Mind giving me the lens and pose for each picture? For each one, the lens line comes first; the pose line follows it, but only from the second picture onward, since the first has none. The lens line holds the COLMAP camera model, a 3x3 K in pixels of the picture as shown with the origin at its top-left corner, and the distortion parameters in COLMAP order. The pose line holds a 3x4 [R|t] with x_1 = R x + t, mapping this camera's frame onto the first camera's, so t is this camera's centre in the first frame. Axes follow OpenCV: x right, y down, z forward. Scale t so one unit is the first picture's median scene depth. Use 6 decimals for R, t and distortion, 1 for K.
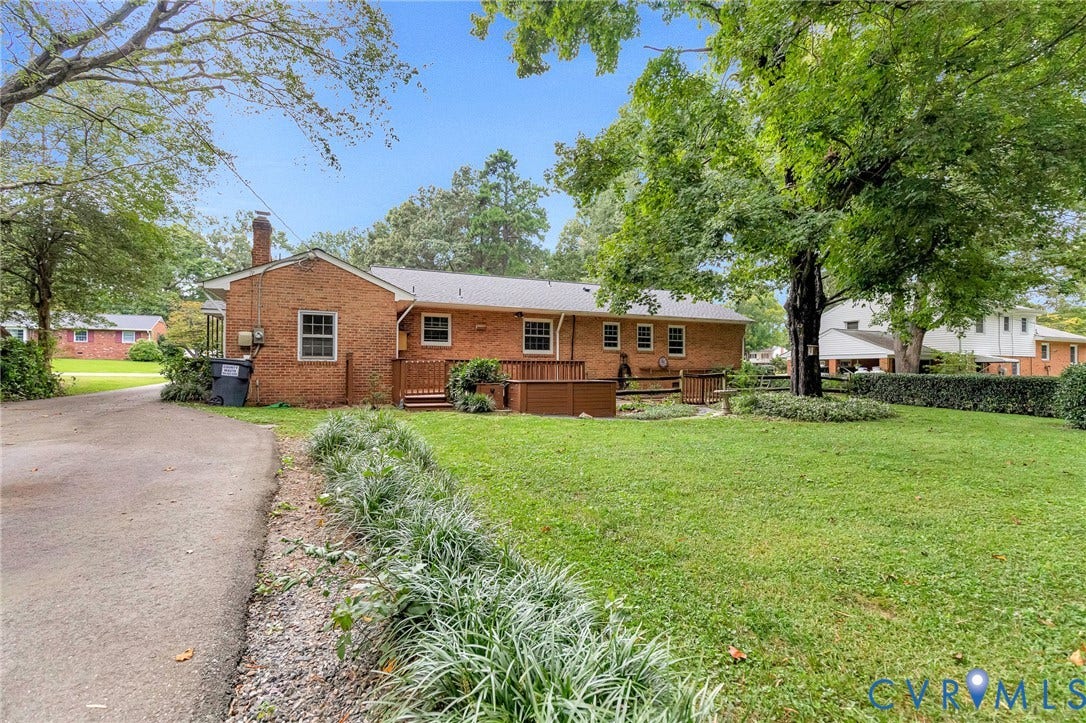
lens RADIAL K [[513.4, 0, 548.6], [0, 513.4, 368.6], [0, 0, 1]] dist [0.005811, 0.000454]
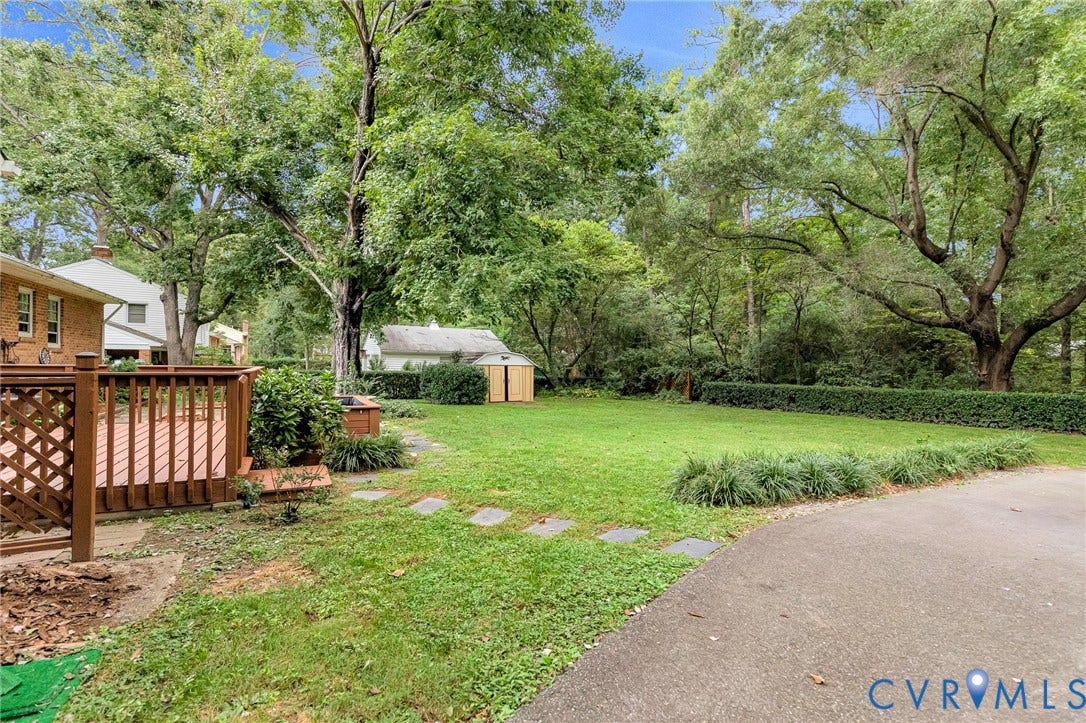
lens RADIAL K [[523.9, 0, 541.8], [0, 523.9, 359.0], [0, 0, 1]] dist [0.001197, 0.000555]
pose [[-0.037922, 0.001906, 0.999279, -0.480150], [-0.019079, 0.999815, -0.002631, -0.023411], [-0.999099, -0.019165, -0.037879, 0.531605]]
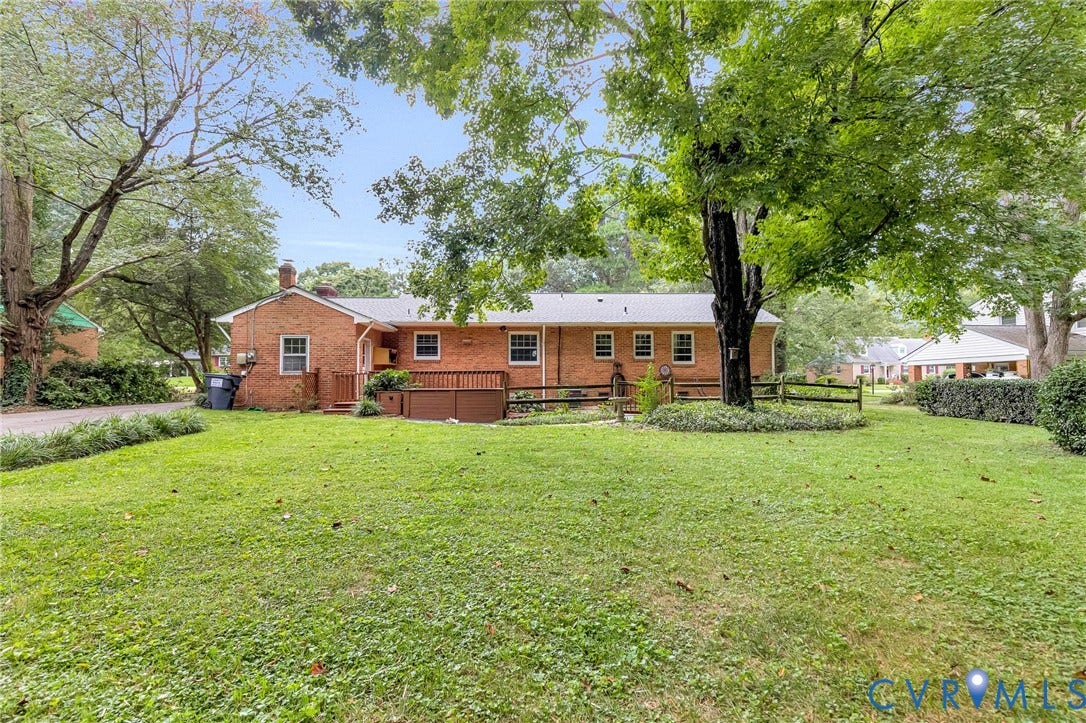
lens RADIAL K [[513.4, 0, 548.6], [0, 513.4, 368.6], [0, 0, 1]] dist [0.005811, 0.000454]
pose [[0.932346, -0.020533, -0.360985, 0.430089], [0.011462, 0.999563, -0.027251, 0.008713], [0.361387, 0.021270, 0.932173, 0.039286]]
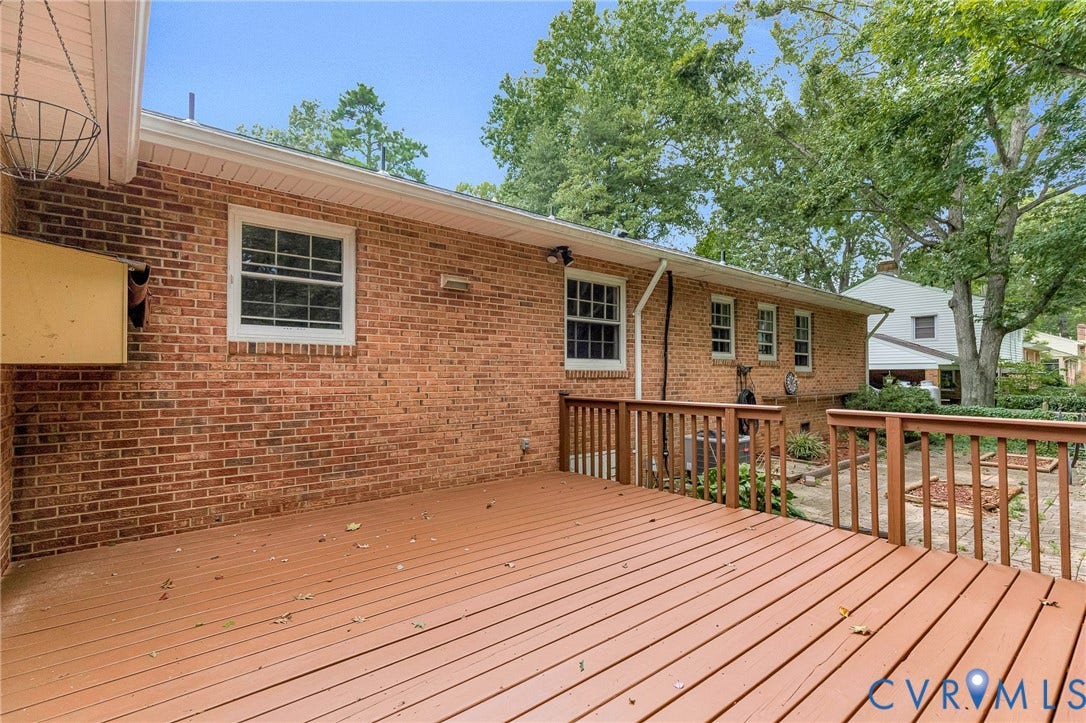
lens RADIAL K [[513.4, 0, 548.6], [0, 513.4, 368.6], [0, 0, 1]] dist [0.005811, 0.000454]
pose [[0.957185, -0.002243, 0.289468, -0.168024], [0.004366, 0.999968, -0.006689, -0.029151], [-0.289444, 0.007667, 0.957164, 0.700647]]
